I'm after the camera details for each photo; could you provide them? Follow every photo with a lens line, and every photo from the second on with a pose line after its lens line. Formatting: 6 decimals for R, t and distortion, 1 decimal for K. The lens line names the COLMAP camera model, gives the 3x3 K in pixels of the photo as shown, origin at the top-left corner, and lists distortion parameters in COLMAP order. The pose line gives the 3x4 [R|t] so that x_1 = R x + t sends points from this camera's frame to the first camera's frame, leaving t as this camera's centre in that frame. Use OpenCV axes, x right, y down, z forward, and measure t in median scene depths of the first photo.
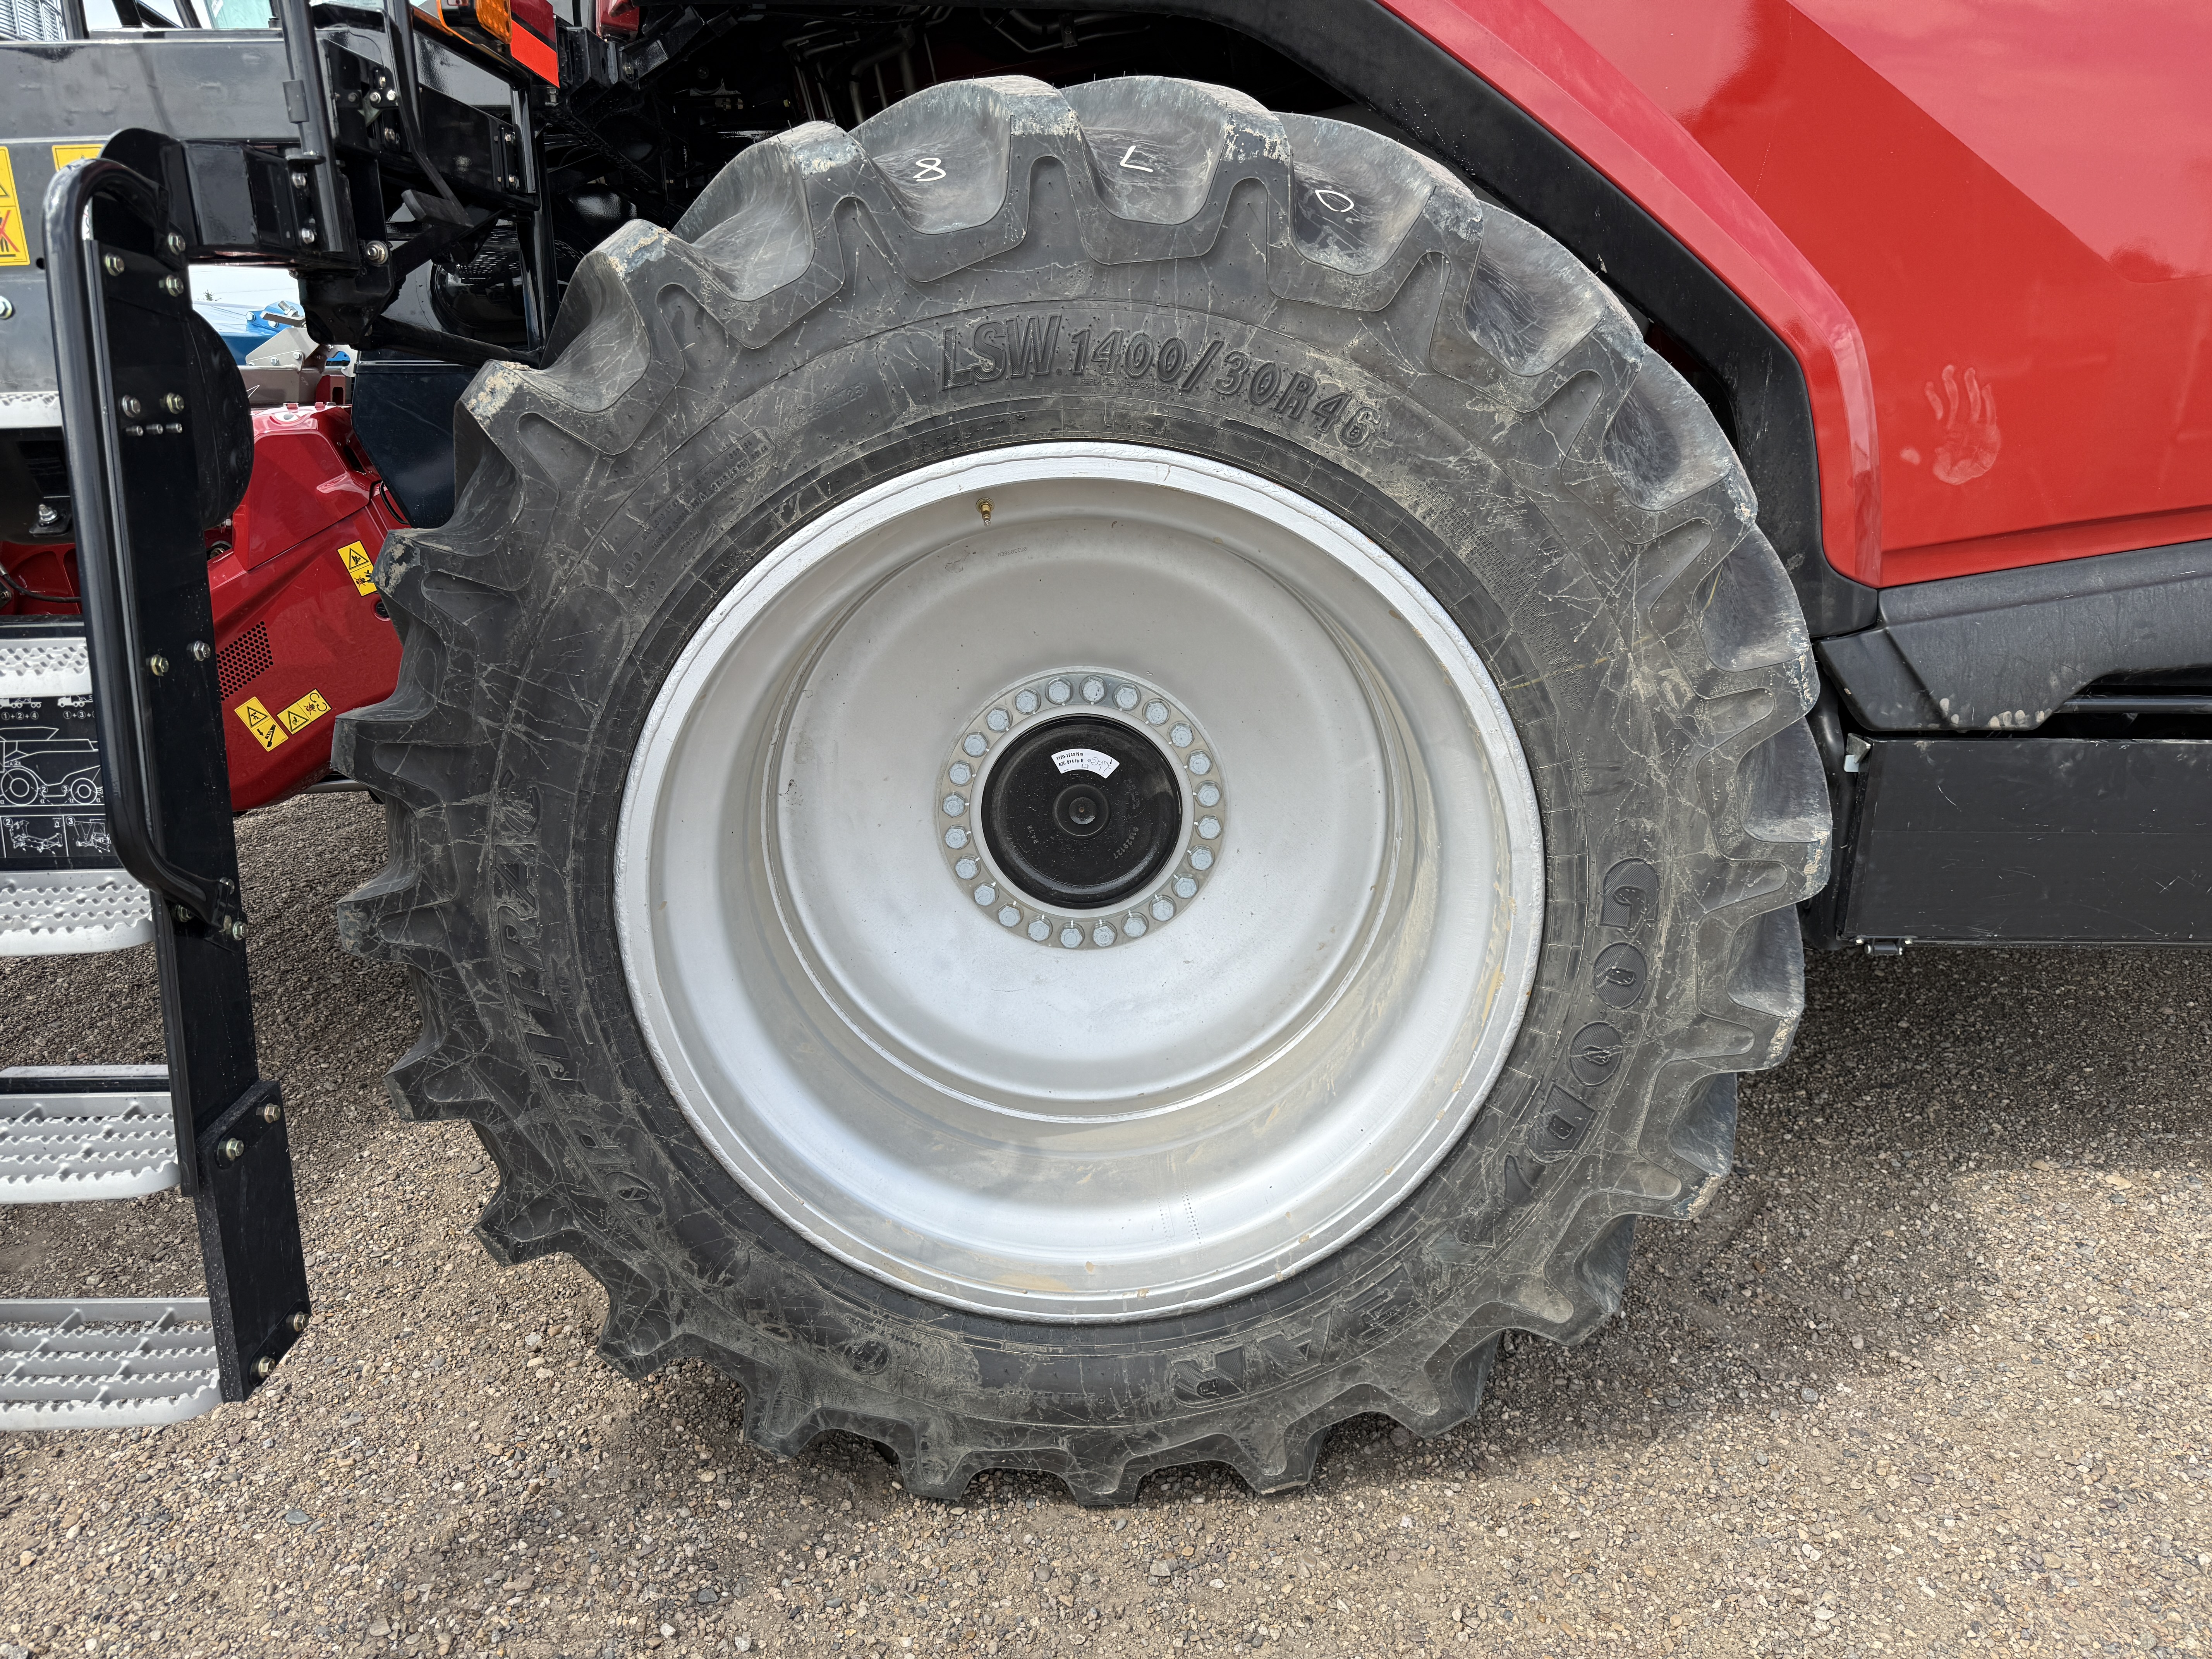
lens RADIAL K [[1559.7, 0, 1094.2], [0, 1559.7, 833.5], [0, 0, 1]] dist [0.097916, -0.149786]
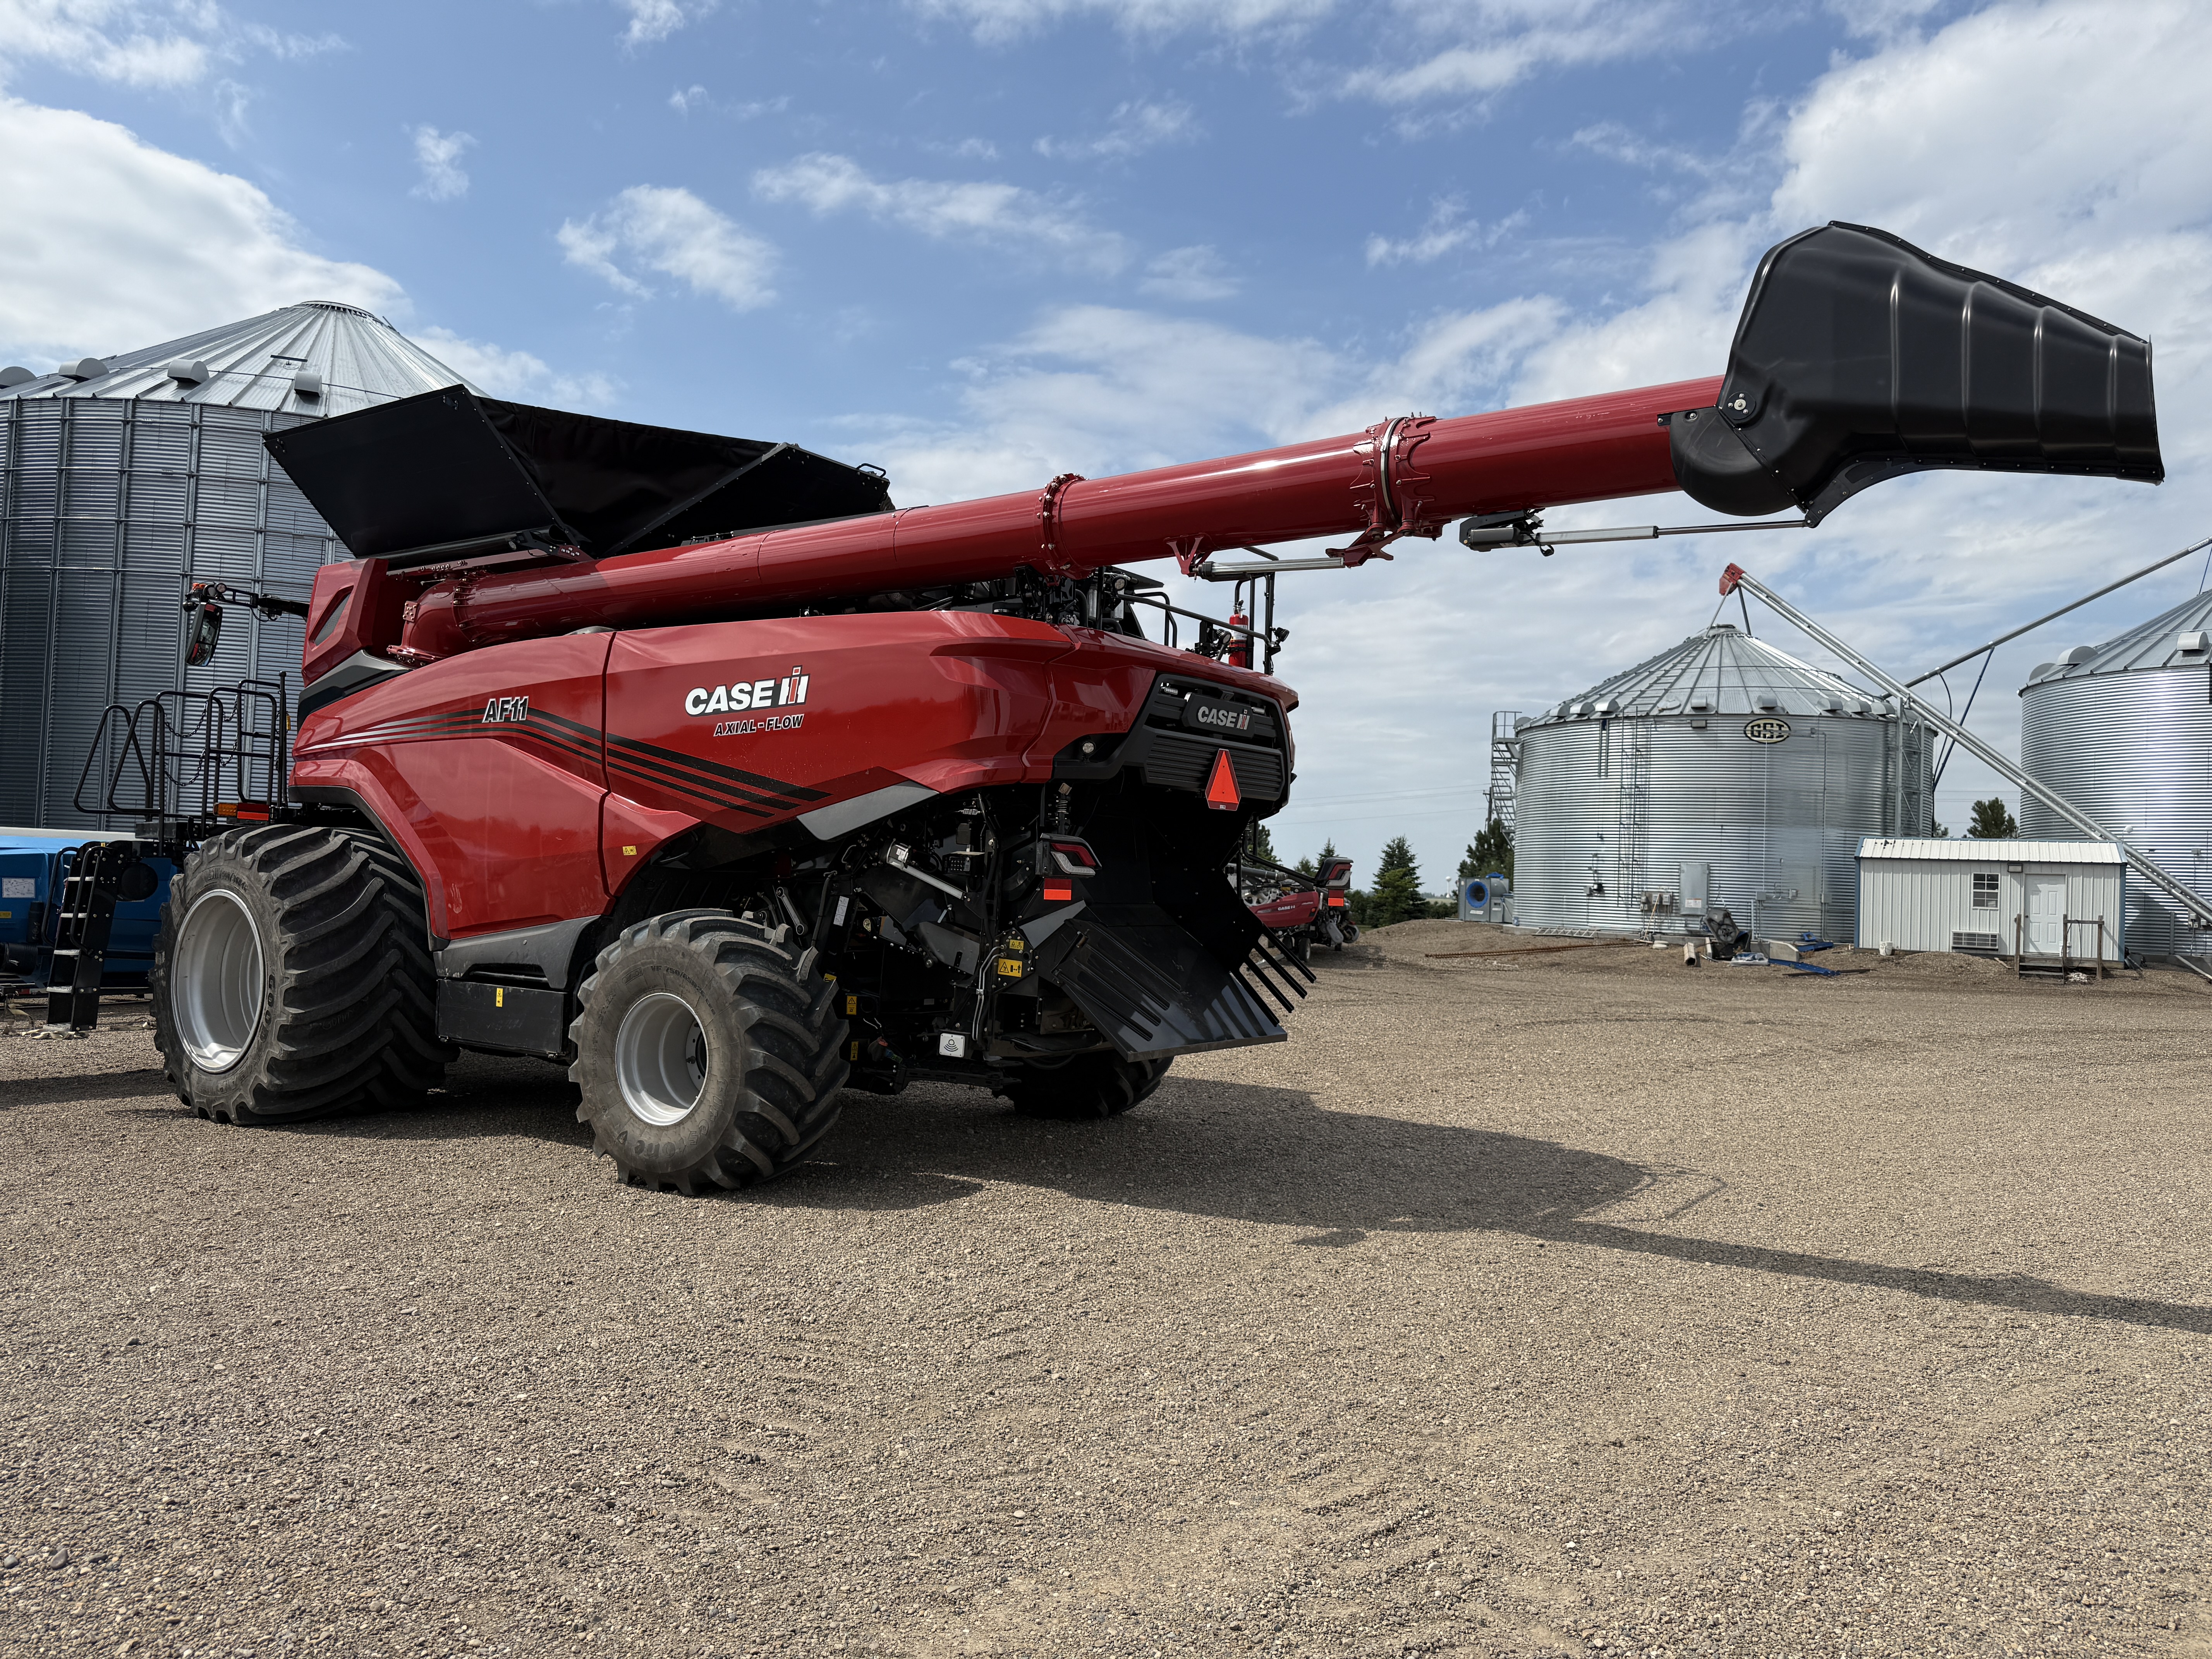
lens RADIAL K [[1661.1, 0, 1106.0], [0, 1661.1, 829.5], [0, 0, 1]] dist [0.014399, -0.011760]
pose [[0.818039, 0.002930, -0.575155, 5.414034], [-0.186210, 0.947479, -0.260019, 0.447501], [0.544185, 0.319805, 0.775620, -1.742168]]
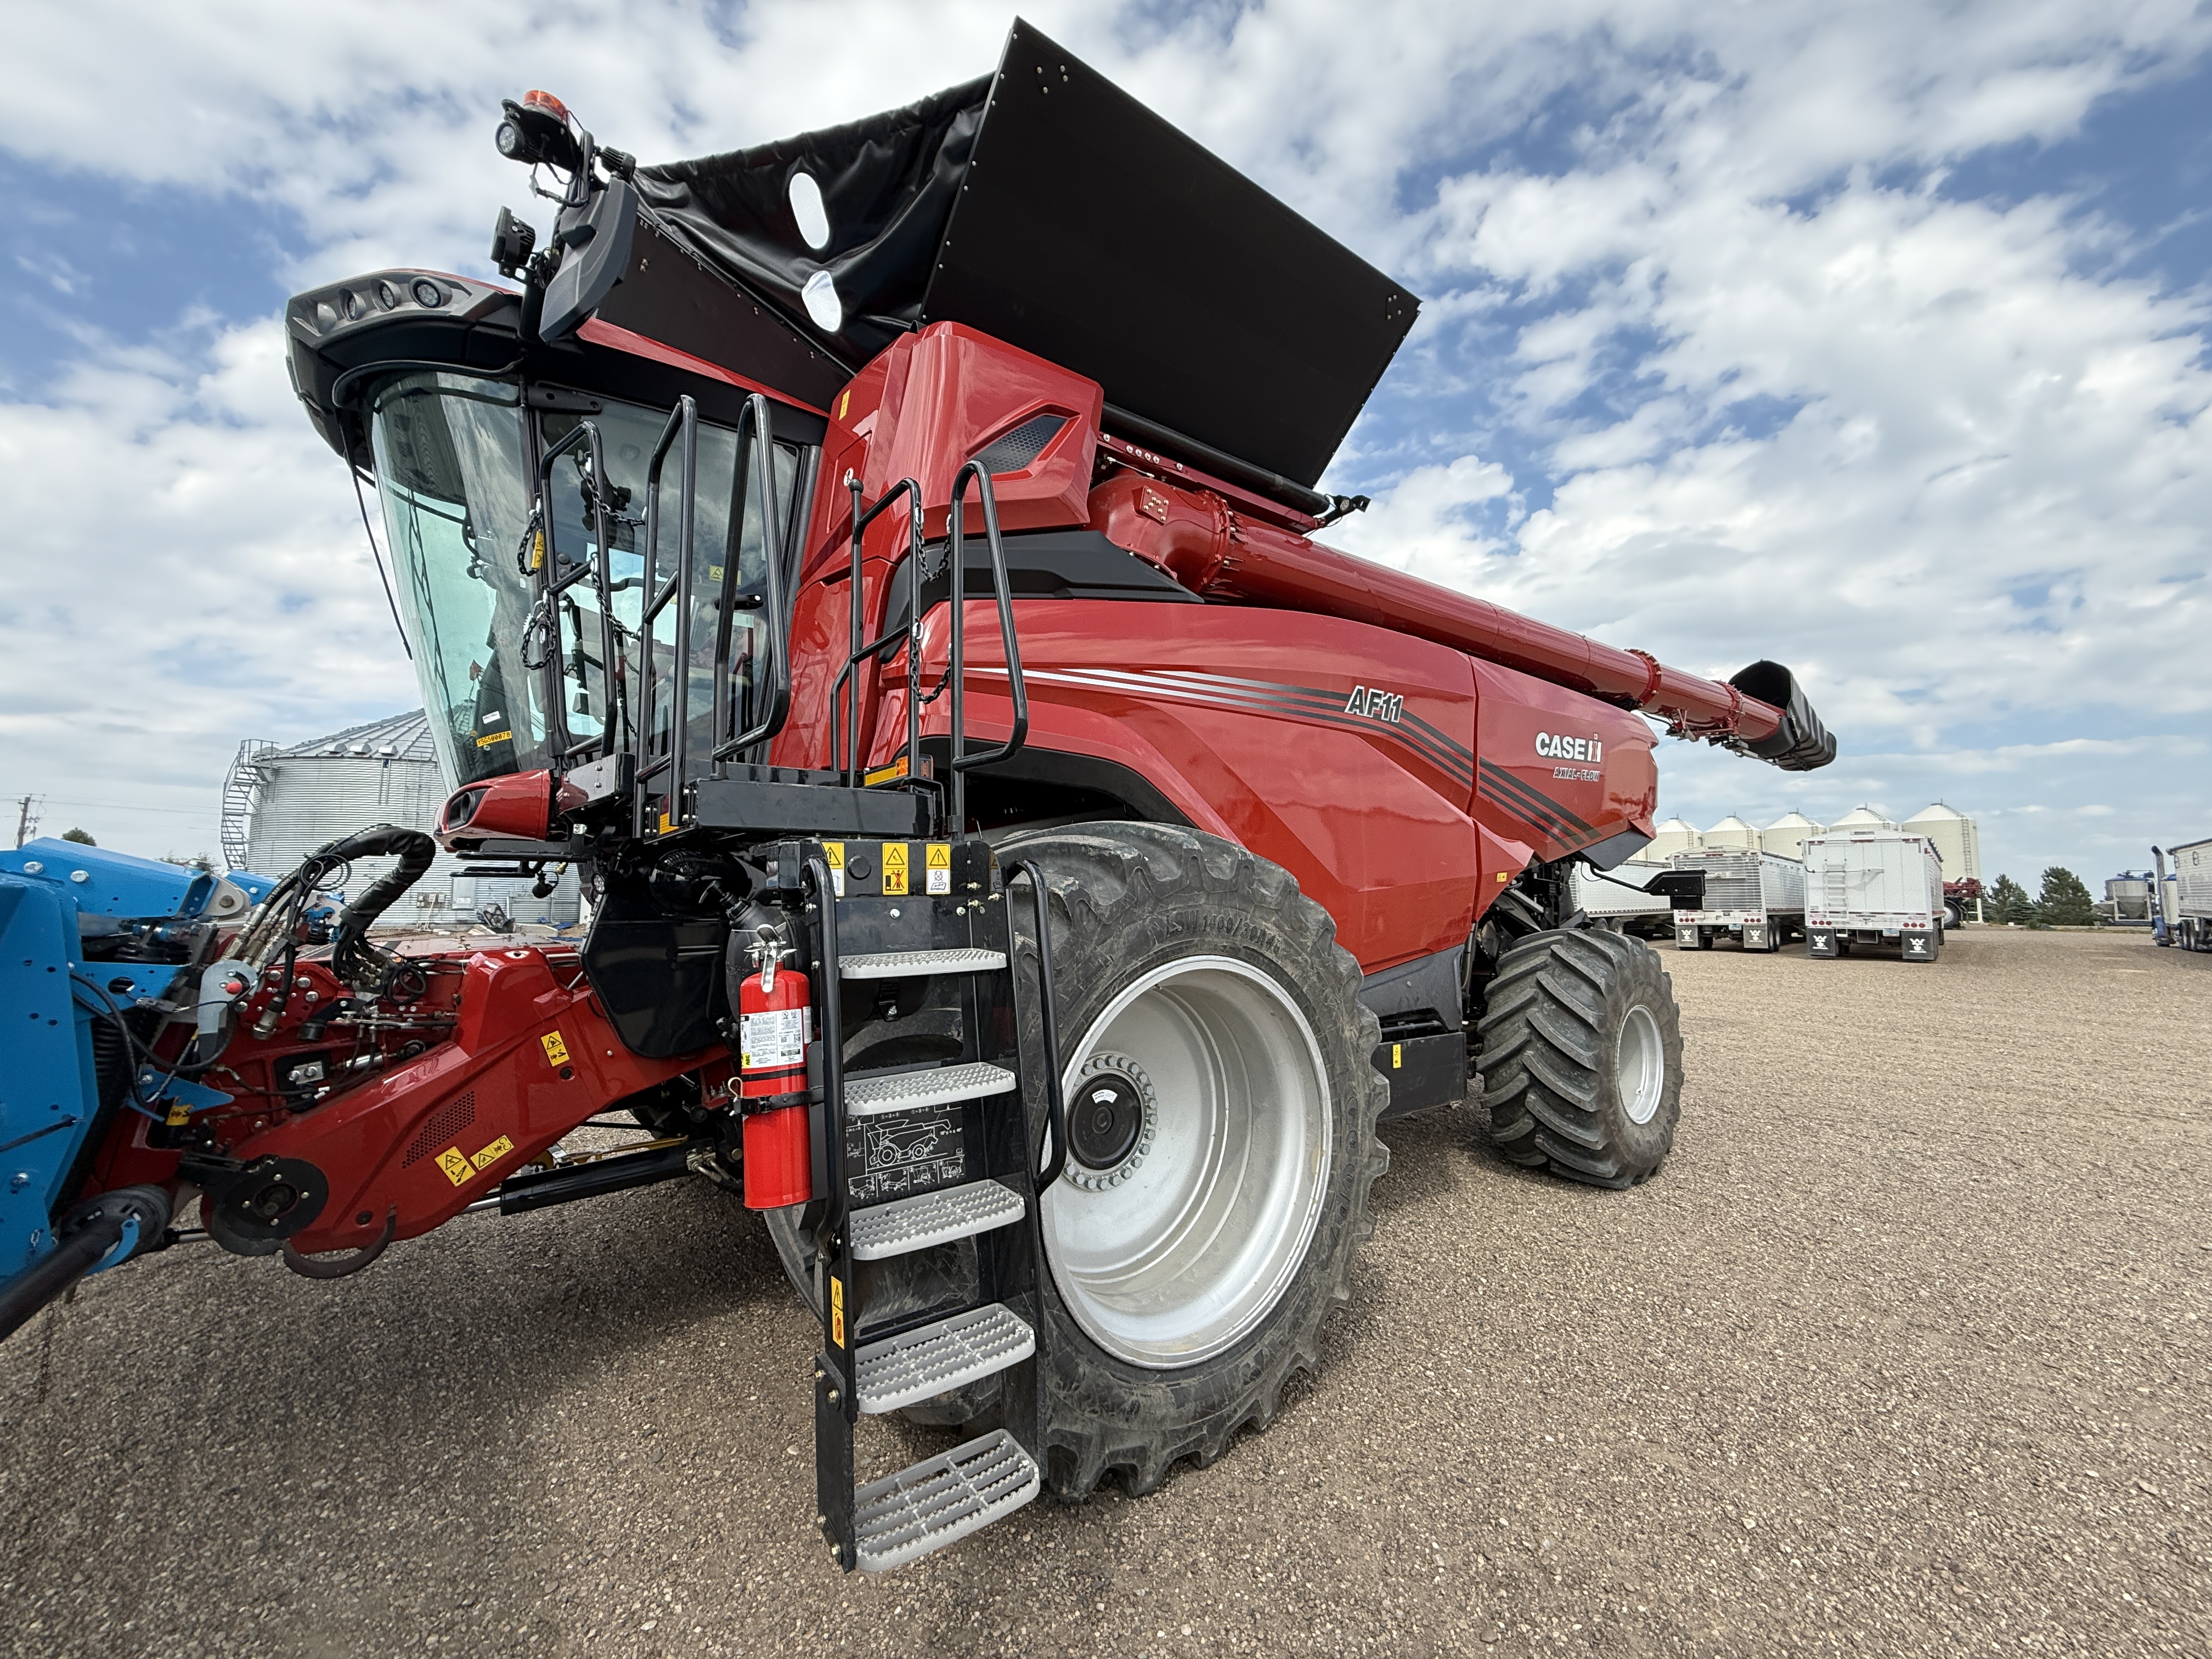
lens RADIAL K [[902.8, 0, 1106.0], [0, 902.8, 826.1], [0, 0, 1]] dist [-0.000244, -0.000594]
pose [[0.797309, 0.051387, 0.601380, -0.967878], [0.166149, 0.939189, -0.300532, -0.026275], [-0.580253, 0.339535, 0.740285, -0.081107]]
